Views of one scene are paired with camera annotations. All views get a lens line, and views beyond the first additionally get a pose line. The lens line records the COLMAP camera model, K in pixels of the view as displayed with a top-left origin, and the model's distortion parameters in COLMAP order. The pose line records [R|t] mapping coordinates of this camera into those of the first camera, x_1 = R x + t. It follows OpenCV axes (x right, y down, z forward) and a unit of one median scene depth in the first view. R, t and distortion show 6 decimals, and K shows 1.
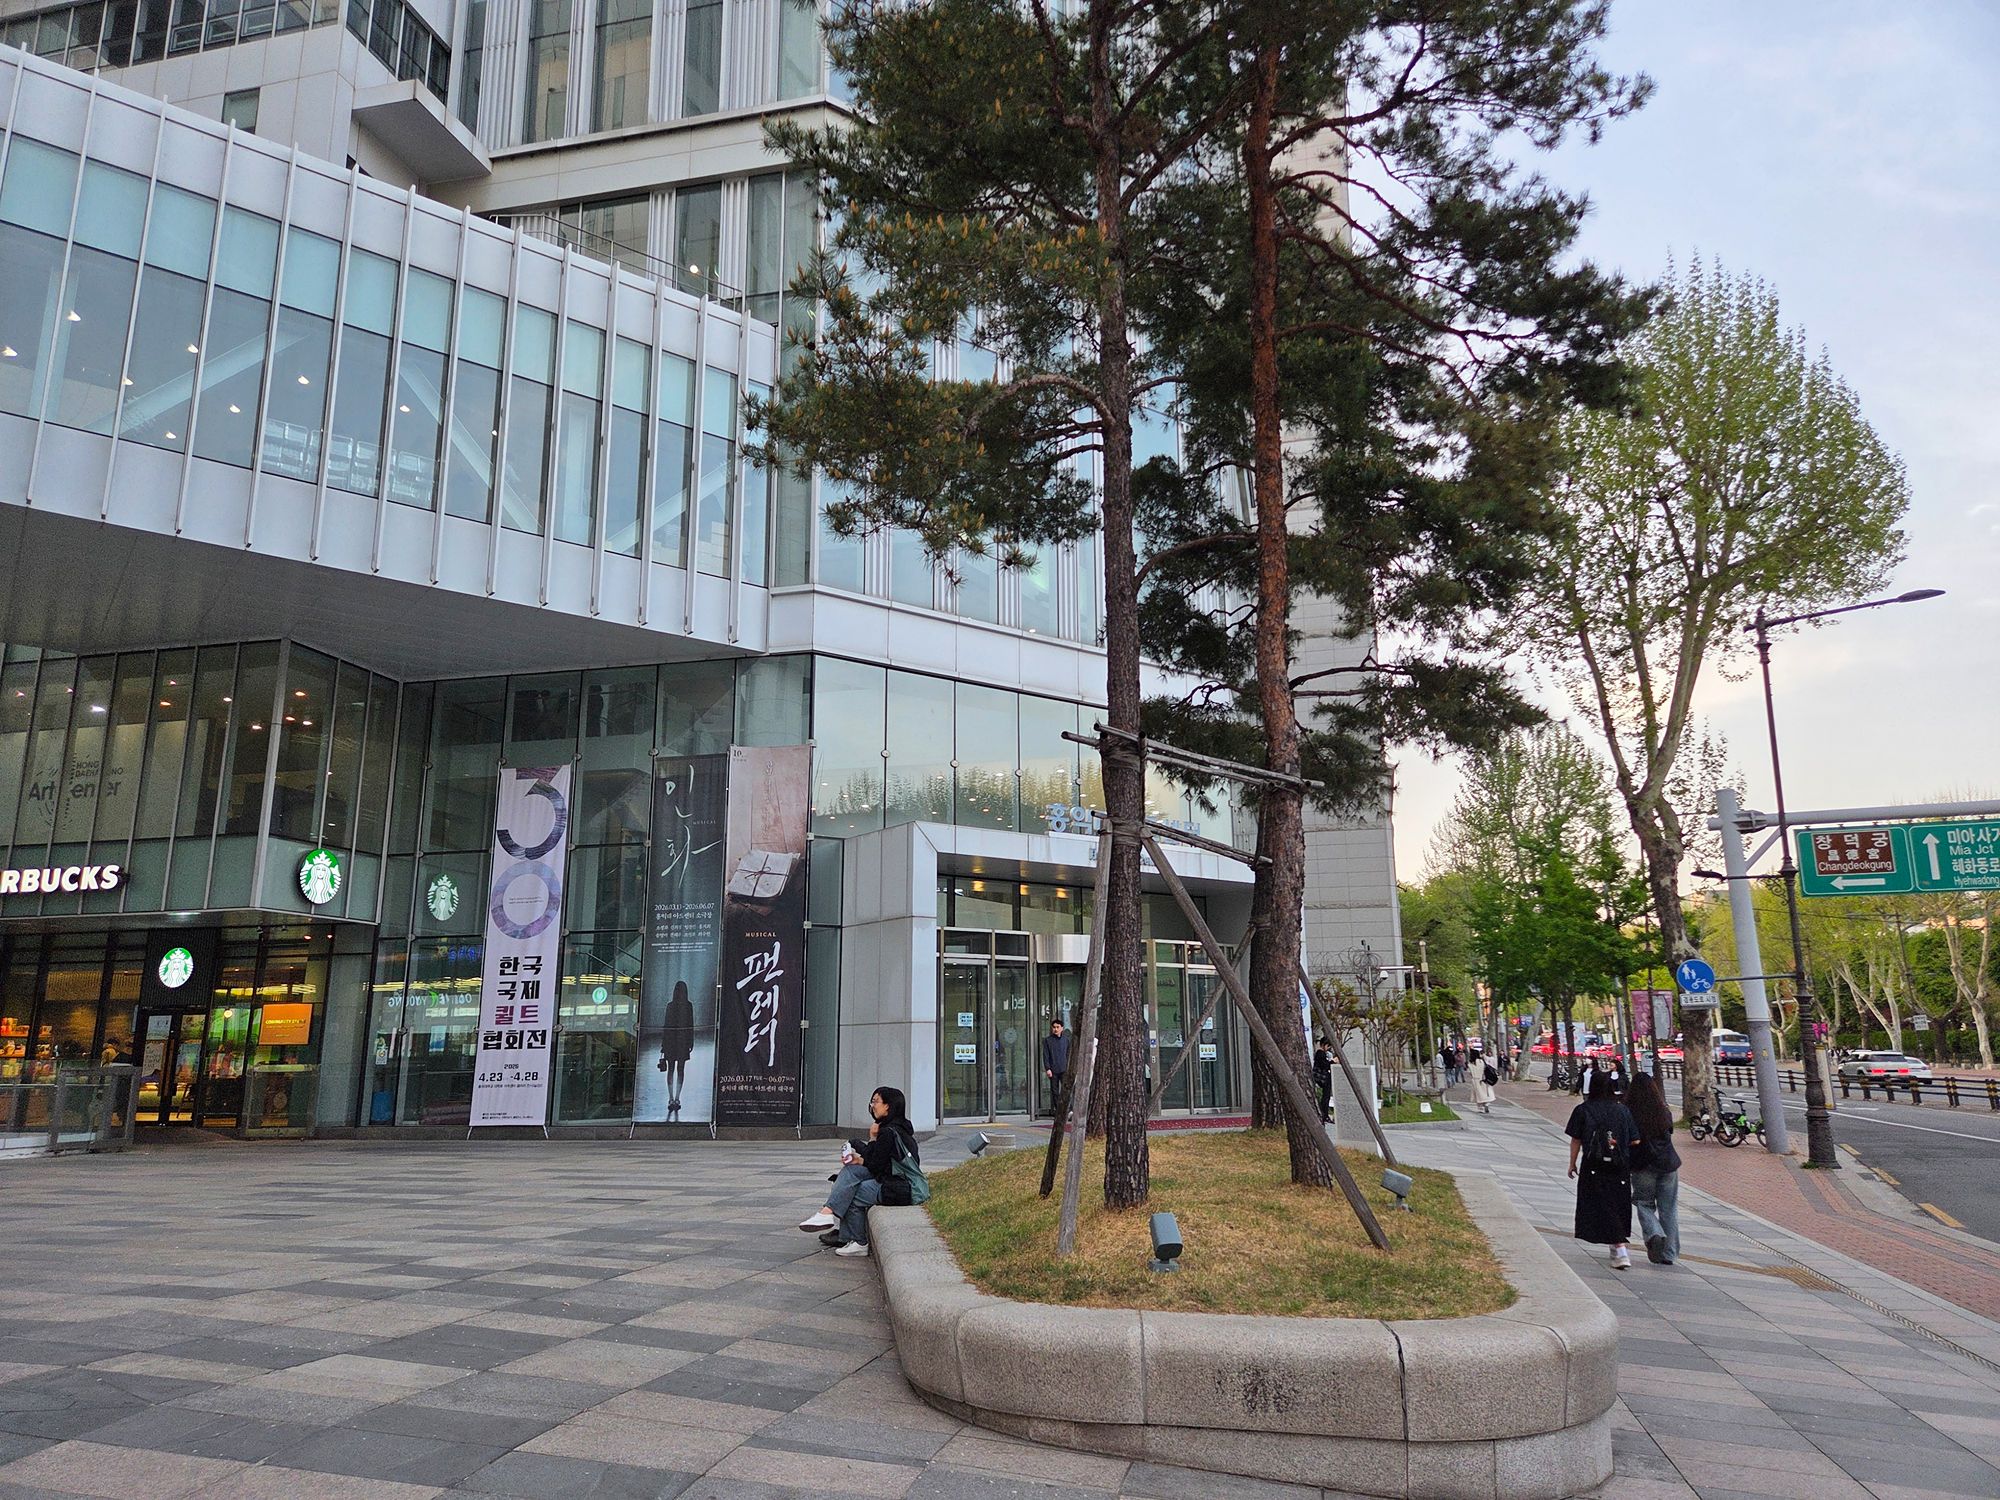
lens RADIAL K [[1327.9, 0, 1005.9], [0, 1327.9, 749.6], [0, 0, 1]] dist [0.070382, -0.056027]
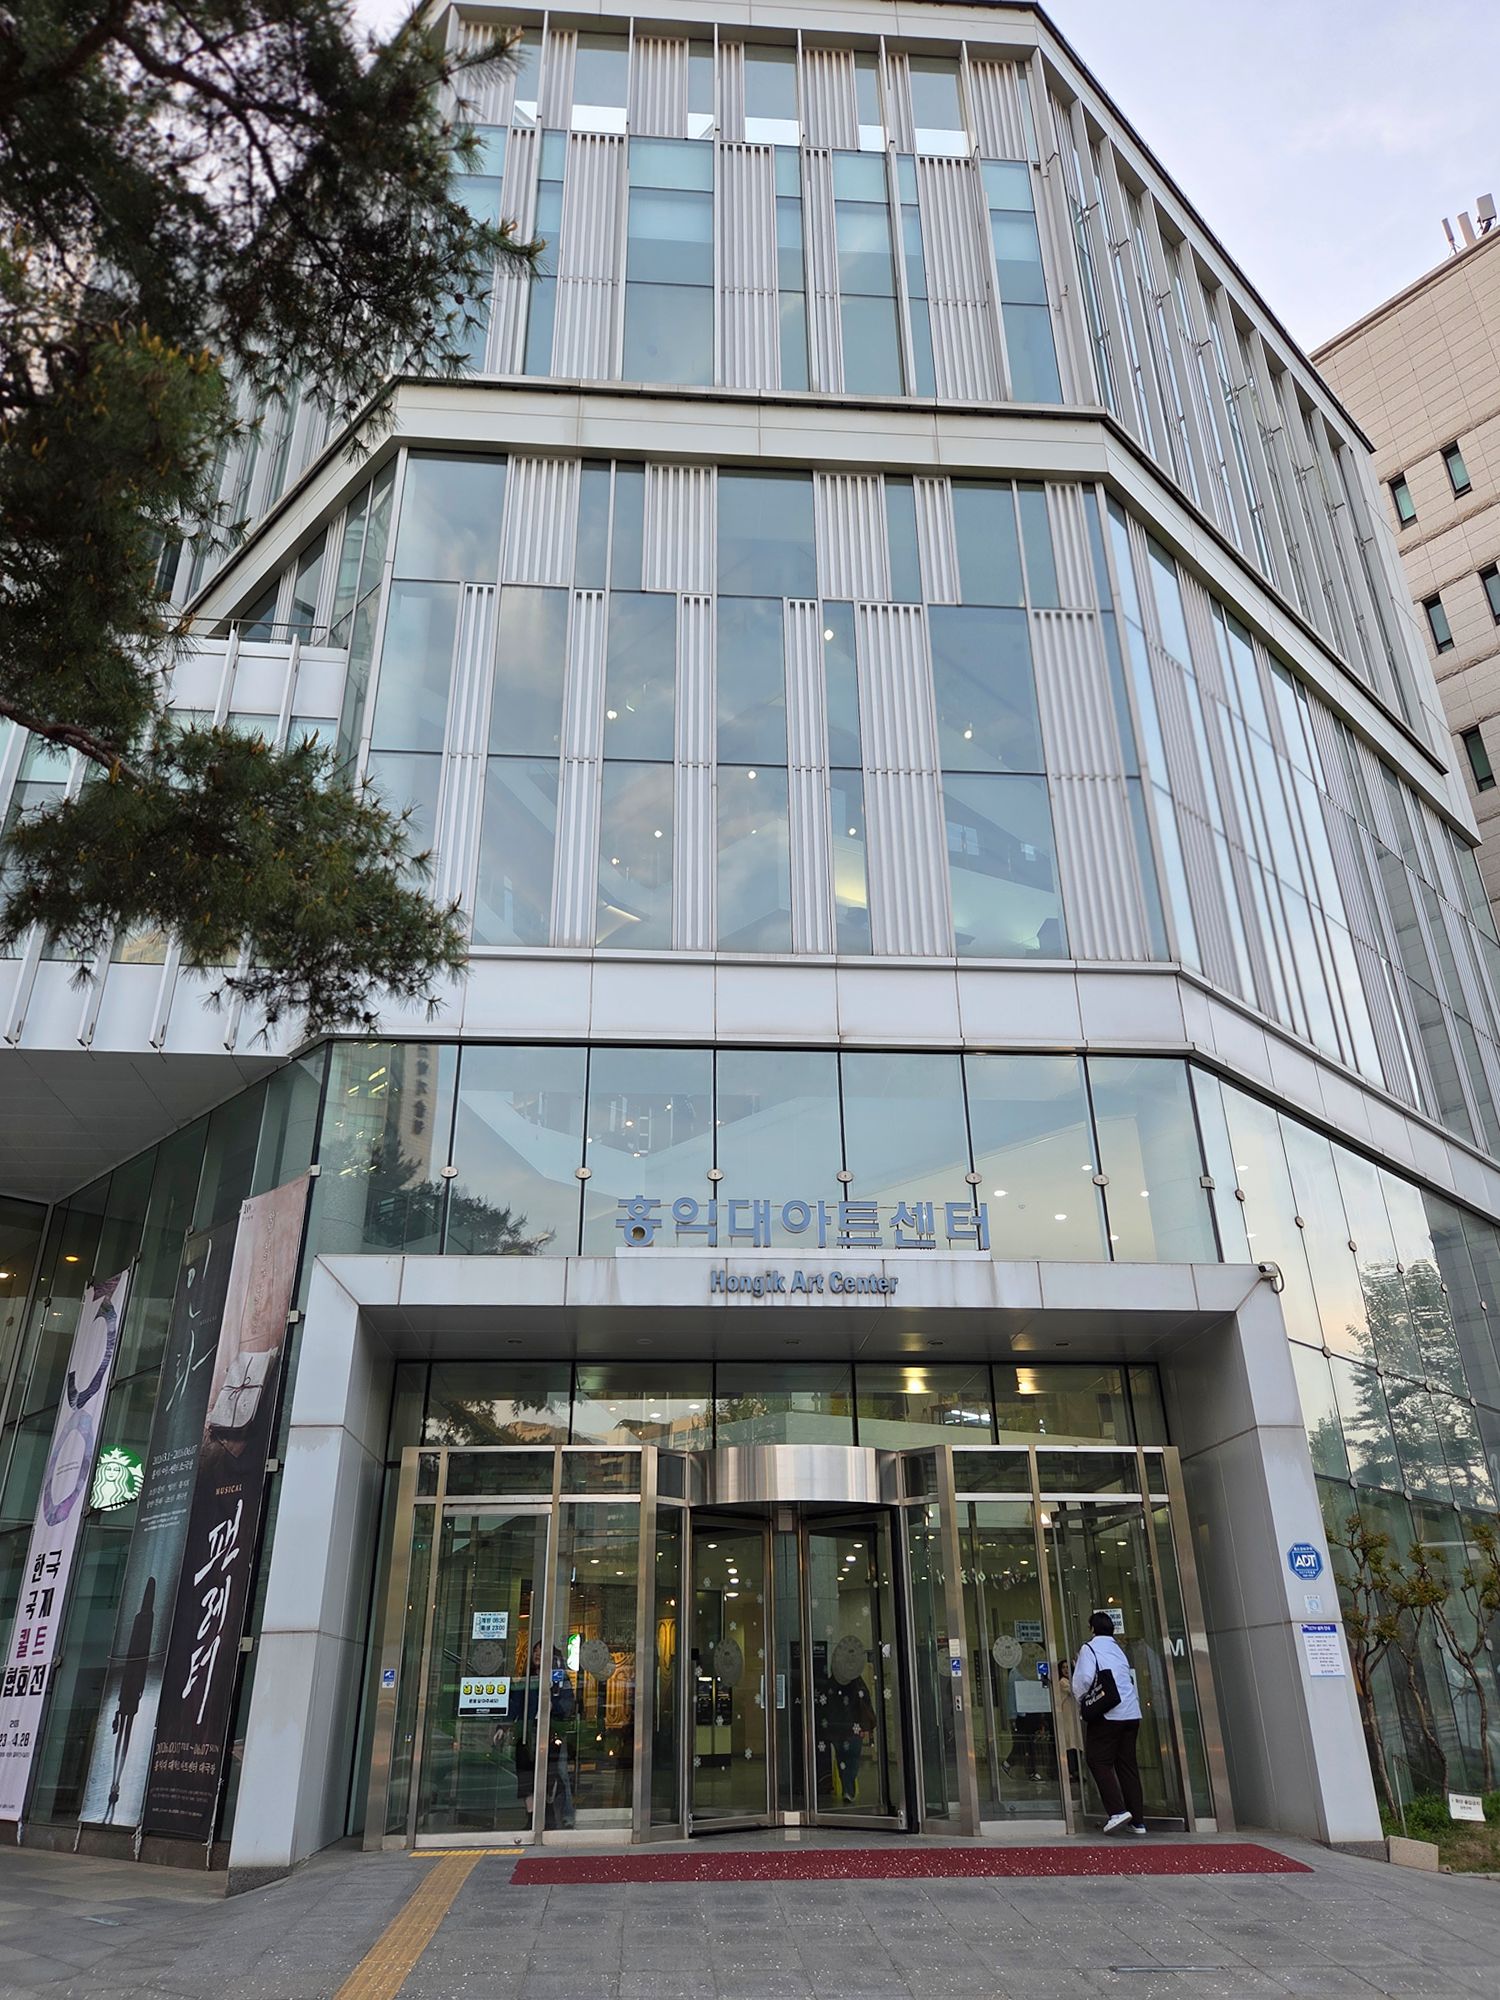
lens RADIAL K [[1368.7, 0, 753.5], [0, 1368.7, 1019.6], [0, 0, 1]] dist [0.081225, -0.064983]
pose [[0.852987, -0.235705, -0.465679, 0.372850], [0.122120, 0.957584, -0.260998, 0.128016], [0.507445, 0.165759, 0.845591, 0.540813]]
